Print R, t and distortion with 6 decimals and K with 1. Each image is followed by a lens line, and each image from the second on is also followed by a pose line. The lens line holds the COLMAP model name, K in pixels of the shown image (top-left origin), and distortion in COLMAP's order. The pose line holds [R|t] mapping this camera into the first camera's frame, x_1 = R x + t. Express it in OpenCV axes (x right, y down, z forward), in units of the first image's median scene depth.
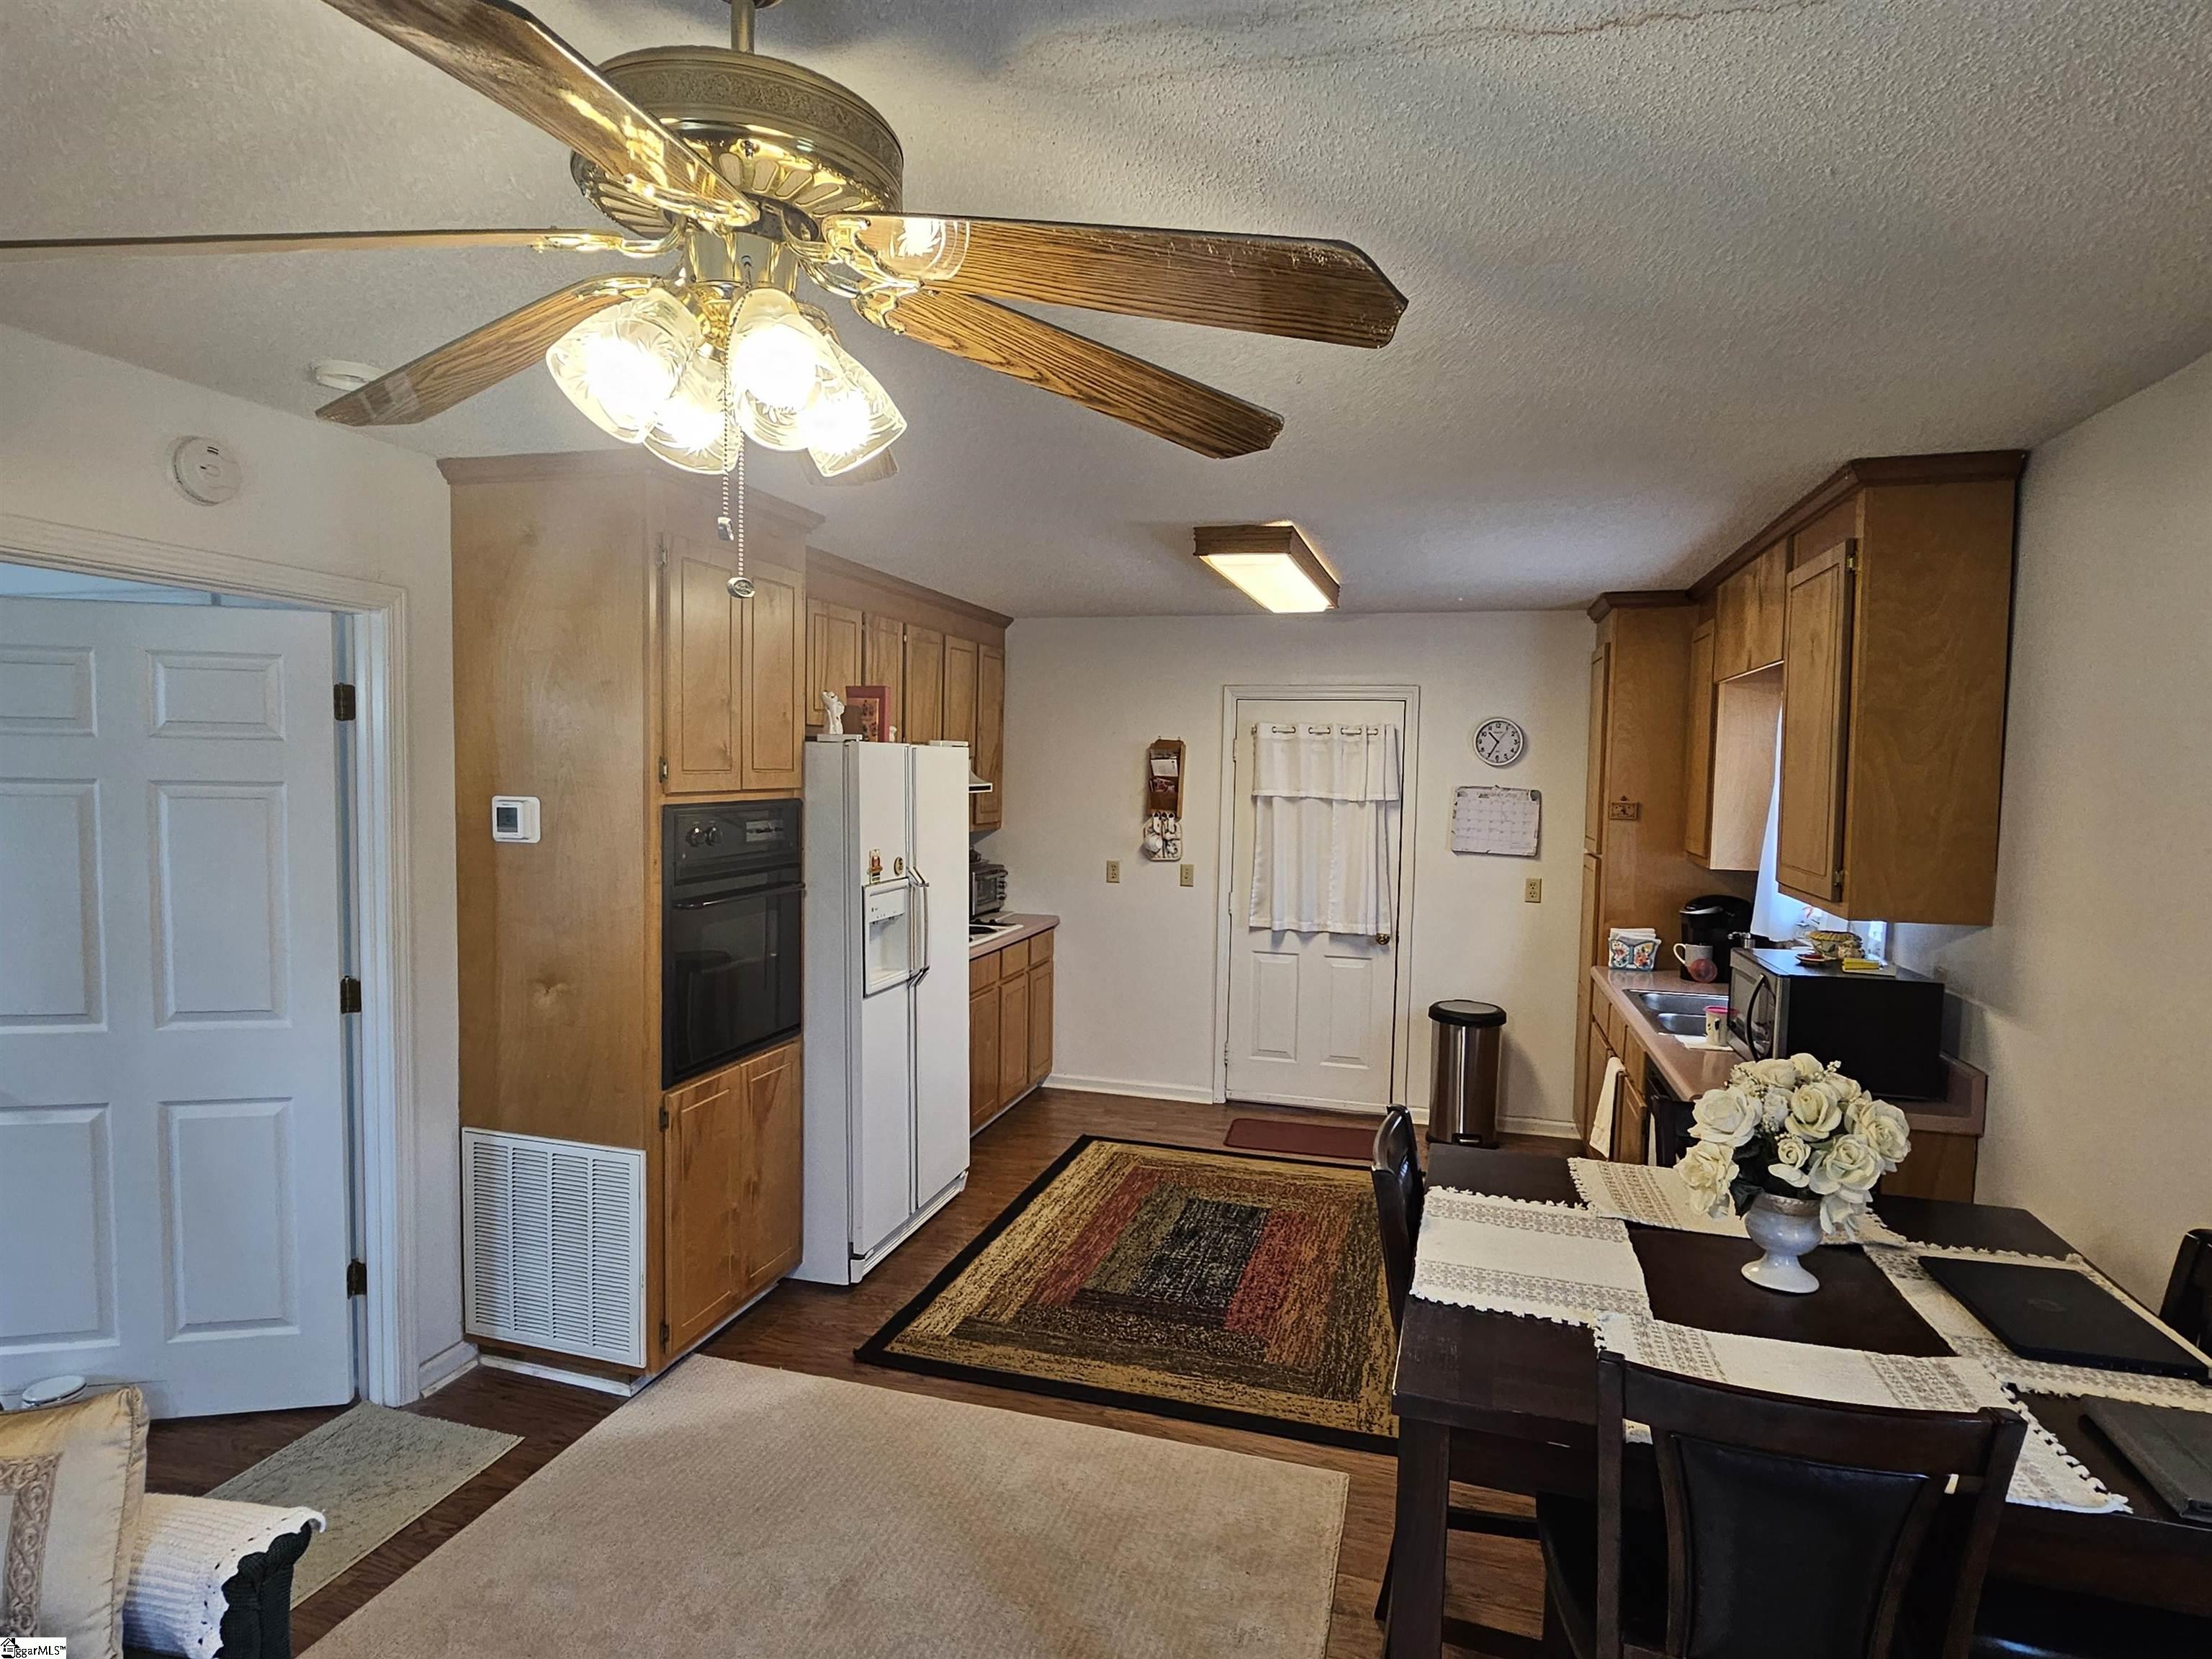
lens RADIAL K [[1111.2, 0, 1108.2], [0, 1111.2, 828.3], [0, 0, 1]] dist [0.001733, 0.001552]
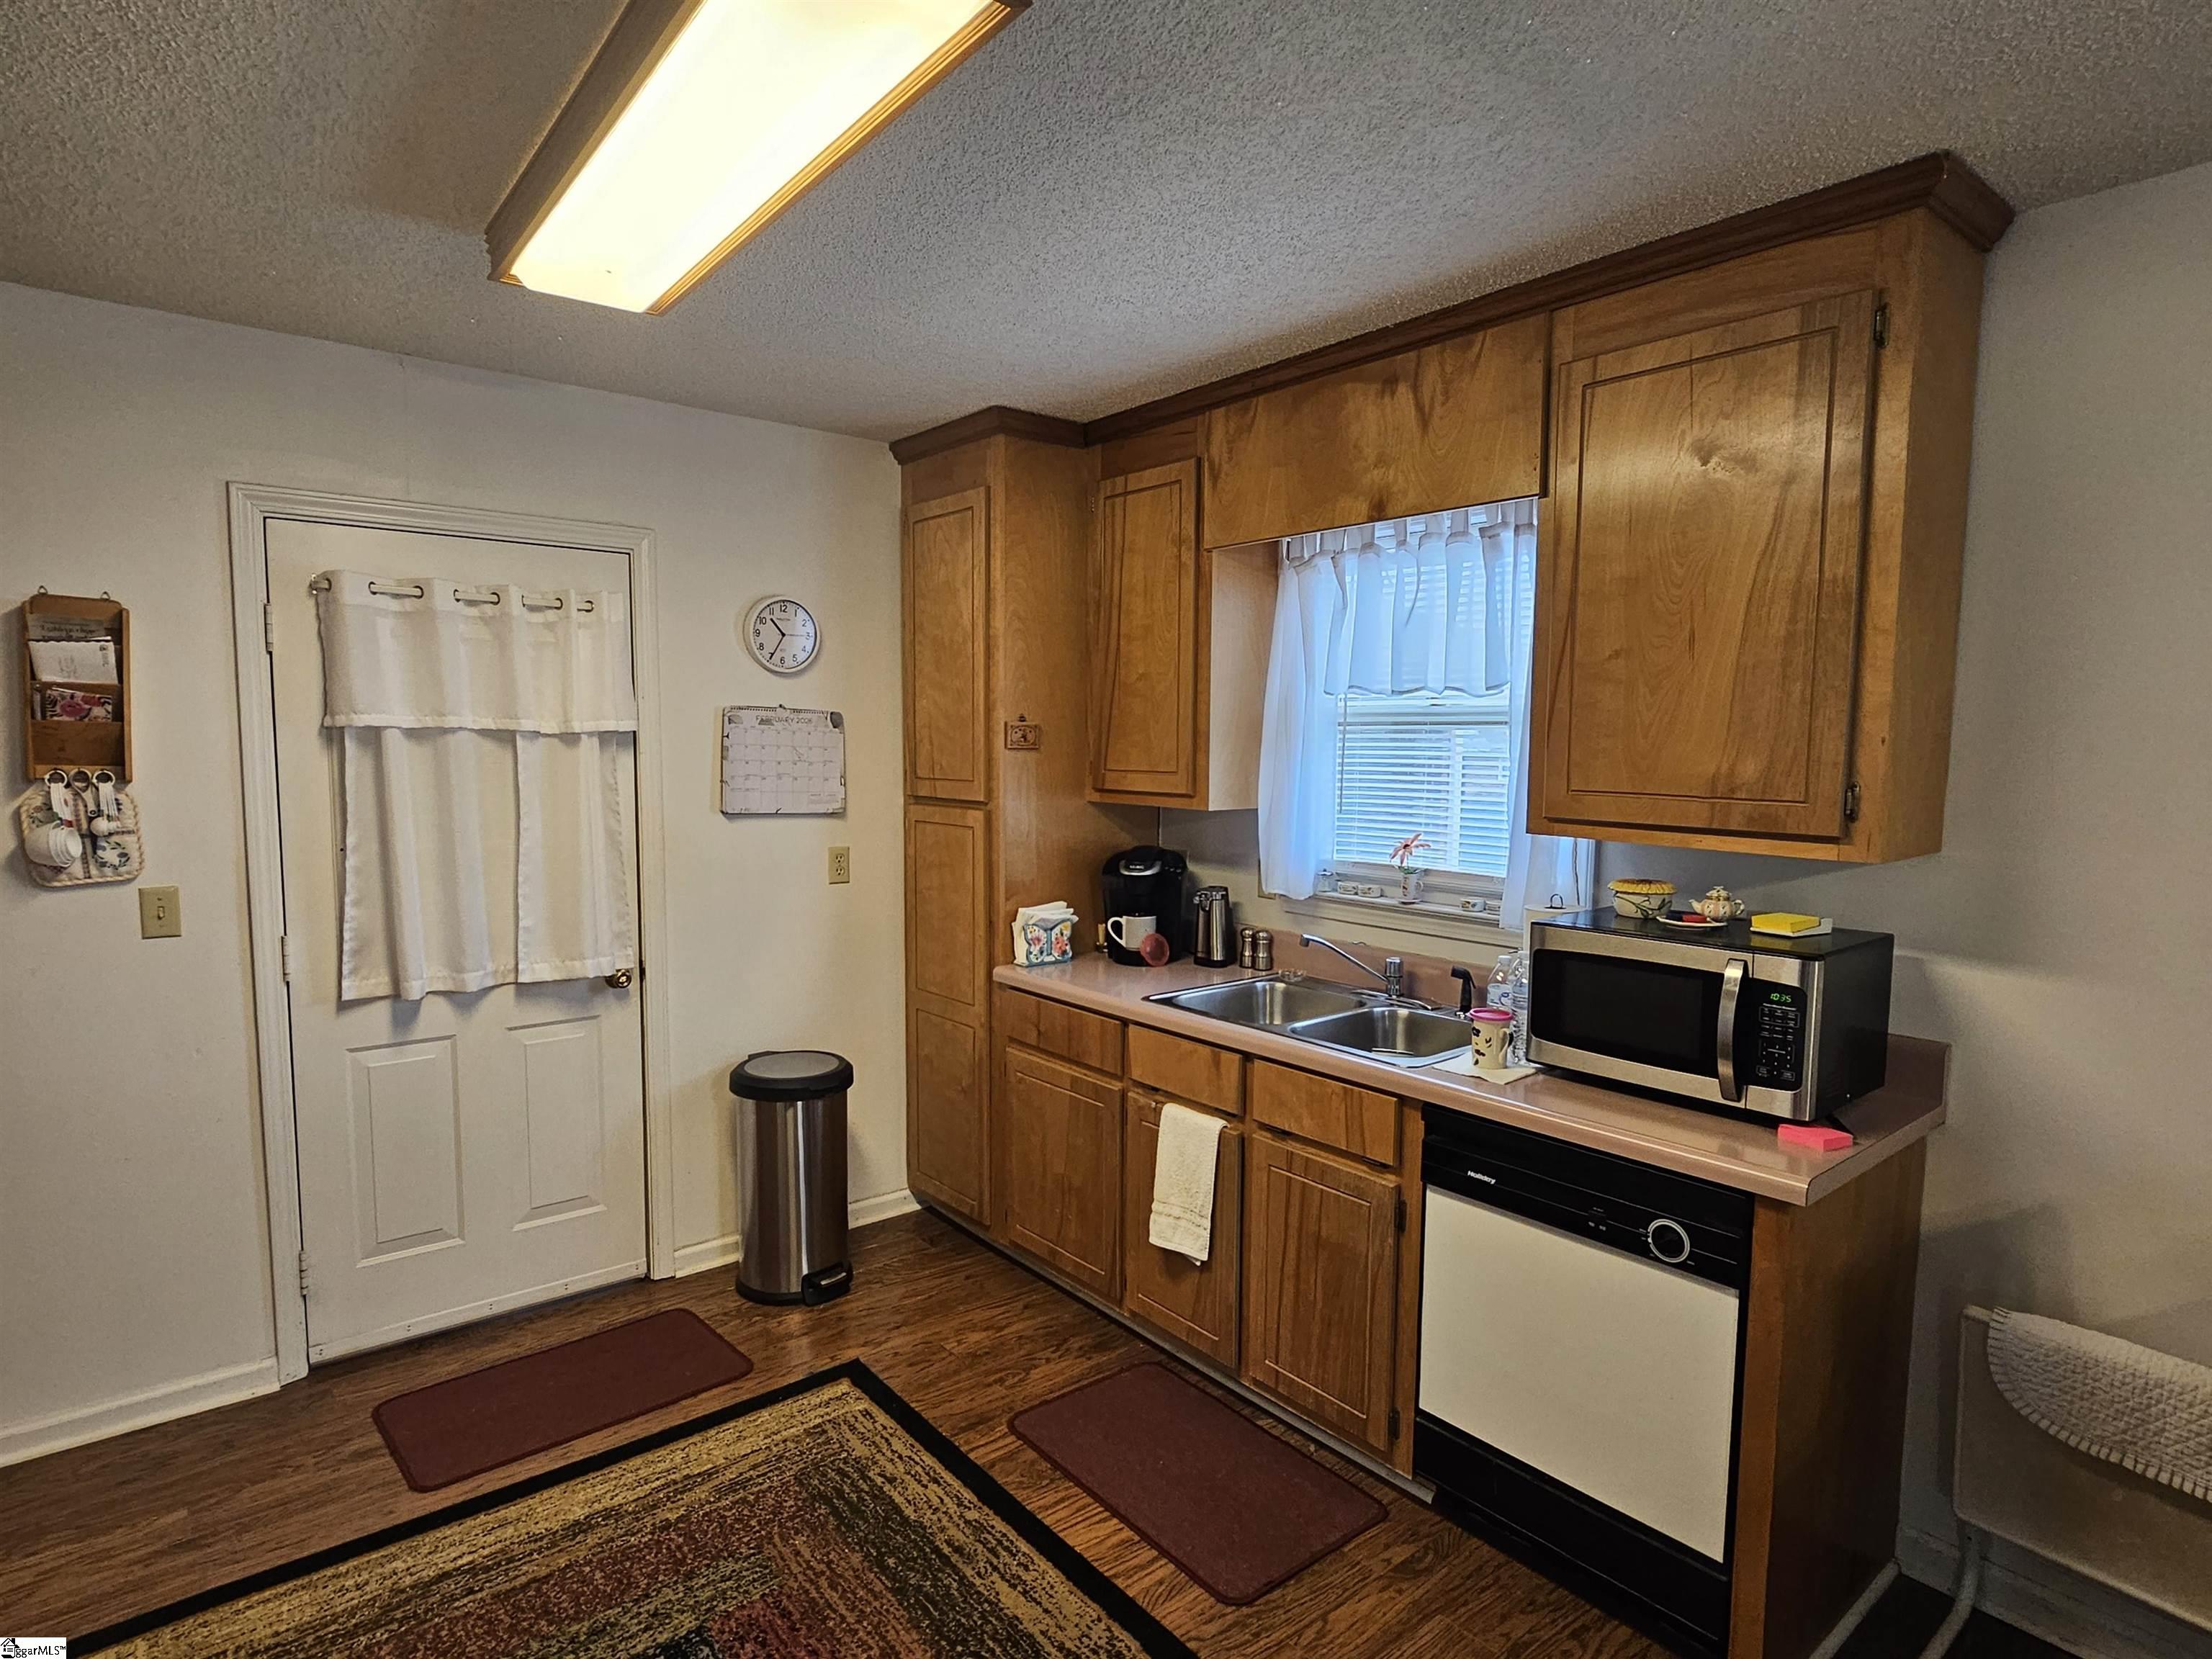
lens RADIAL K [[1189.6, 0, 1104.2], [0, 1189.6, 842.9], [0, 0, 1]] dist [-0.004197, -0.000673]
pose [[0.586252, -0.086884, 0.805456, -0.089890], [0.048403, 0.996213, 0.072230, -0.000841], [-0.808682, -0.003358, 0.588237, 0.447564]]
